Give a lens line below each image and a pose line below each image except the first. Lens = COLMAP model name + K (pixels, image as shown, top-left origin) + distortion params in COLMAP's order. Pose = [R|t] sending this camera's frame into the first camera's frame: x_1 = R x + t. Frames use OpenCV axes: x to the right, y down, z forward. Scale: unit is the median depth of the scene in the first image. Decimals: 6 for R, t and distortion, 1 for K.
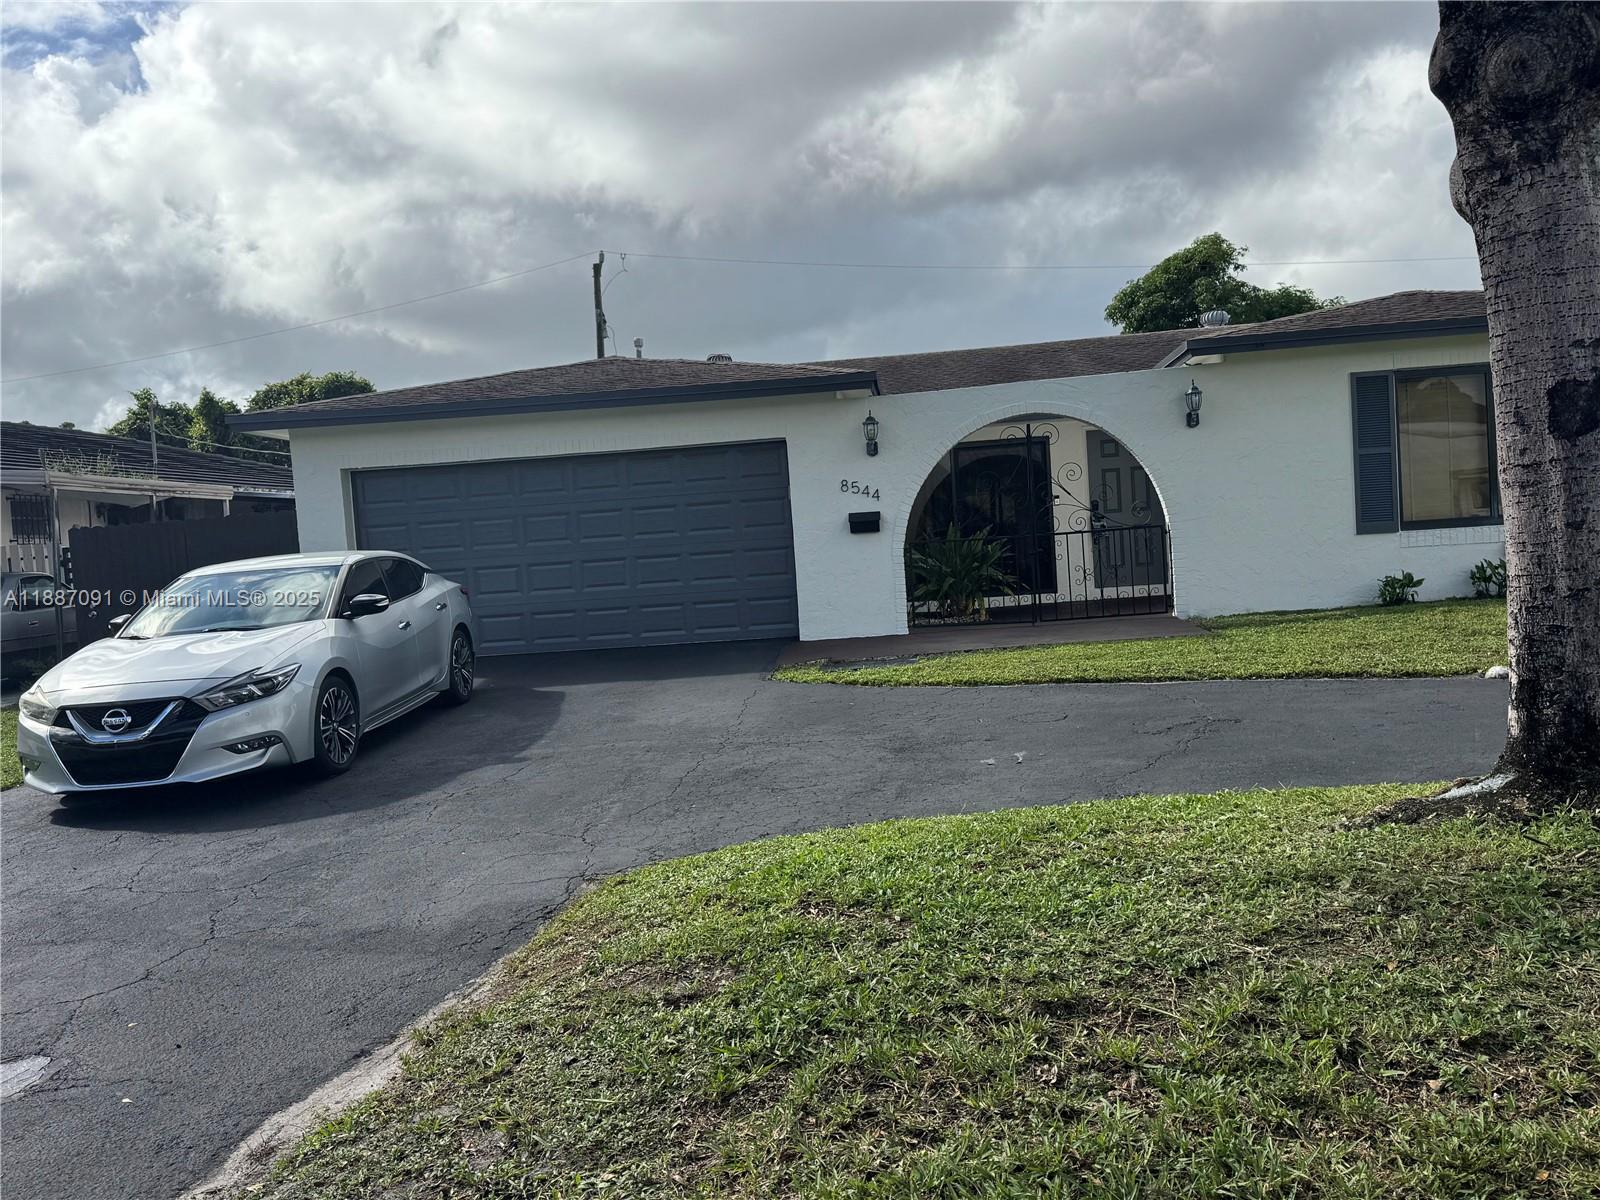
lens RADIAL K [[1340.1, 0, 800.0], [0, 1340.1, 600.0], [0, 0, 1]] dist [0.130693, -0.190149]
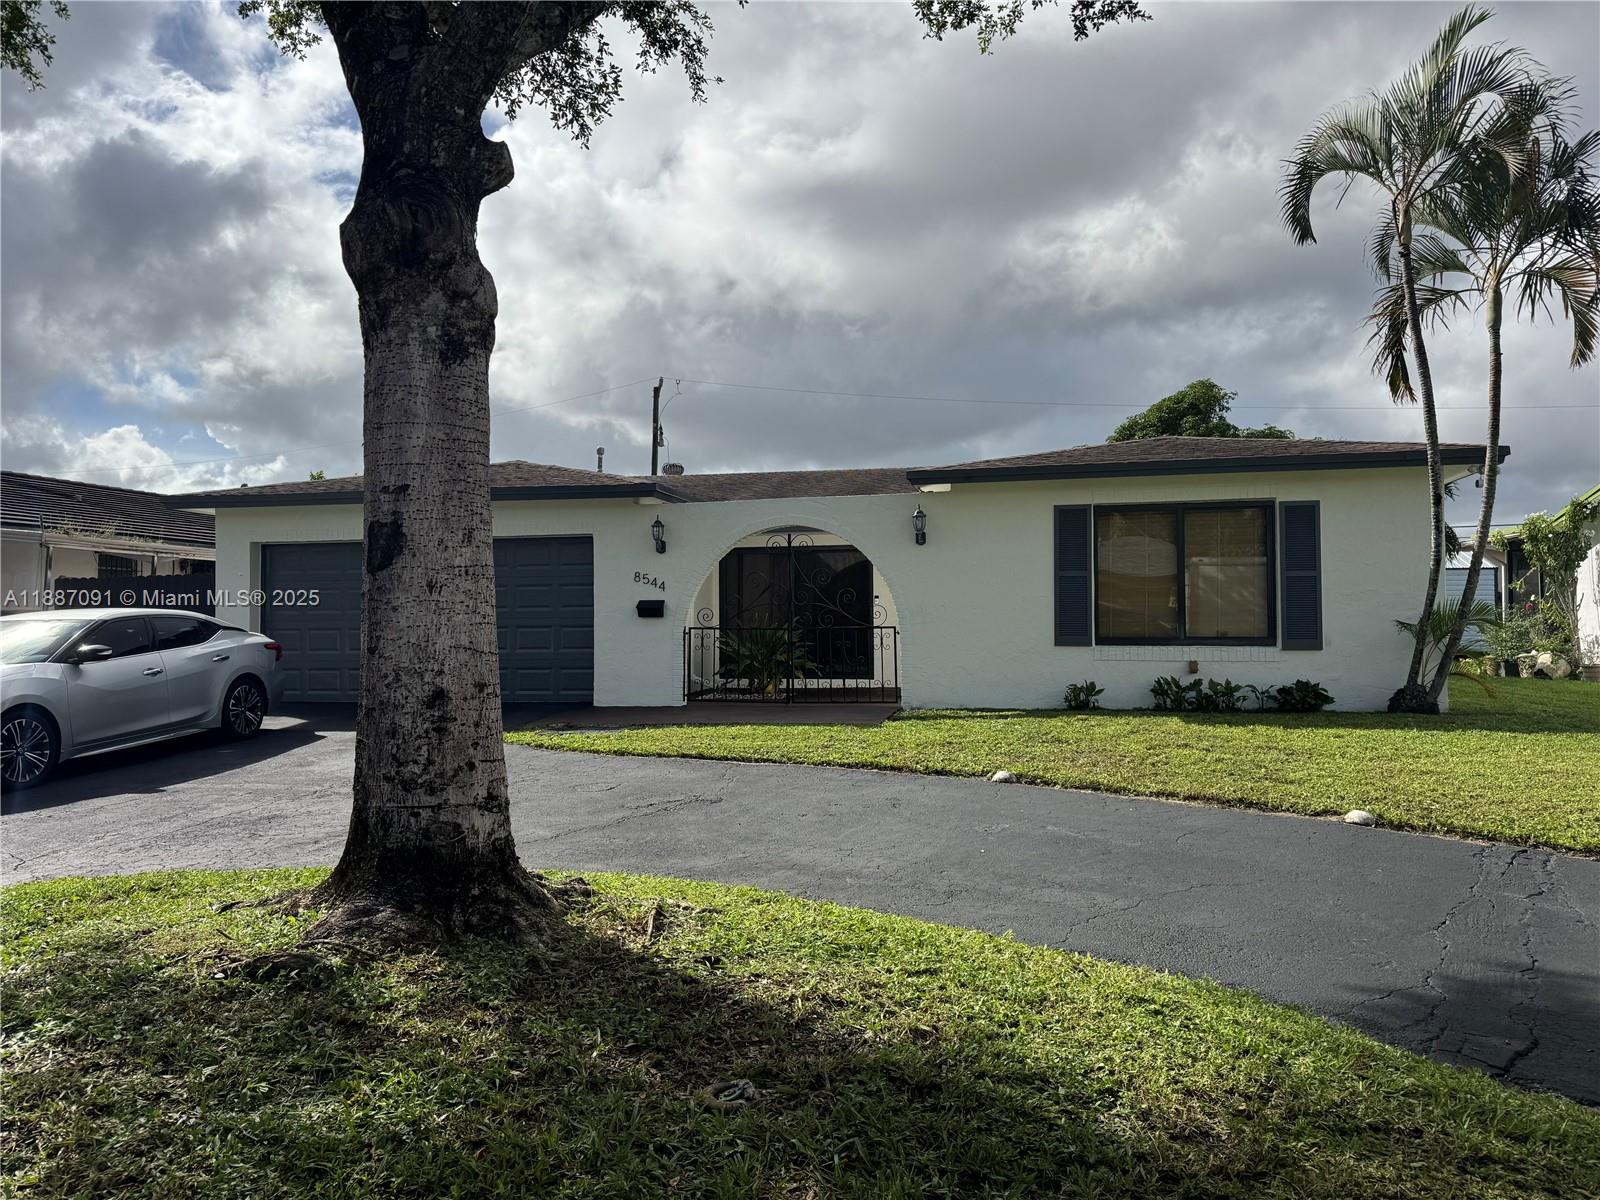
lens RADIAL K [[1122.7, 0, 799.0], [0, 1122.7, 582.3], [0, 0, 1]] dist [0.082481, -0.000641]
pose [[0.990310, 0.055597, -0.127260, 0.307772], [-0.064945, 0.995394, -0.070525, -0.020127], [0.122752, 0.078107, 0.989359, 0.036524]]
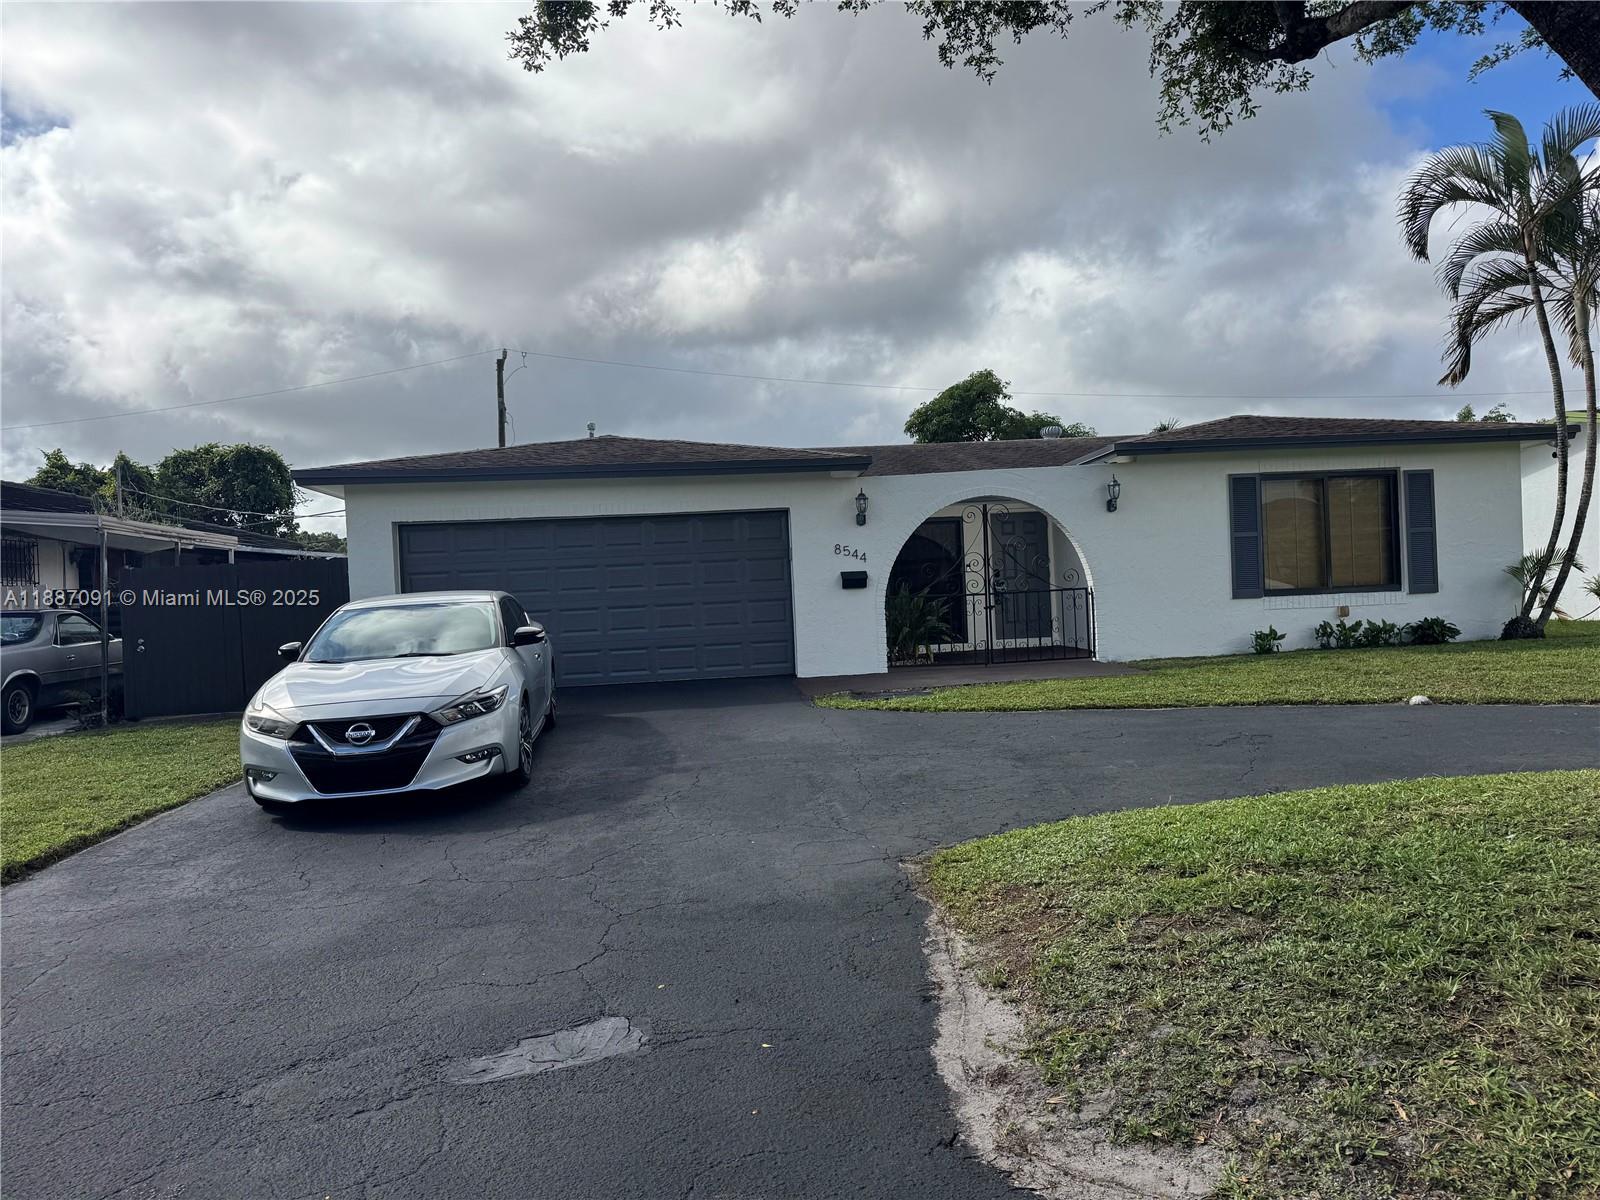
lens RADIAL K [[1122.6, 0, 800.0], [0, 1122.6, 600.0], [0, 0, 1]] dist [0.078703, -0.003603]
pose [[0.982438, 0.021257, 0.185377, -0.190231], [-0.011558, 0.998515, -0.053244, 0.014897], [-0.186234, 0.050167, 0.981224, 0.018801]]
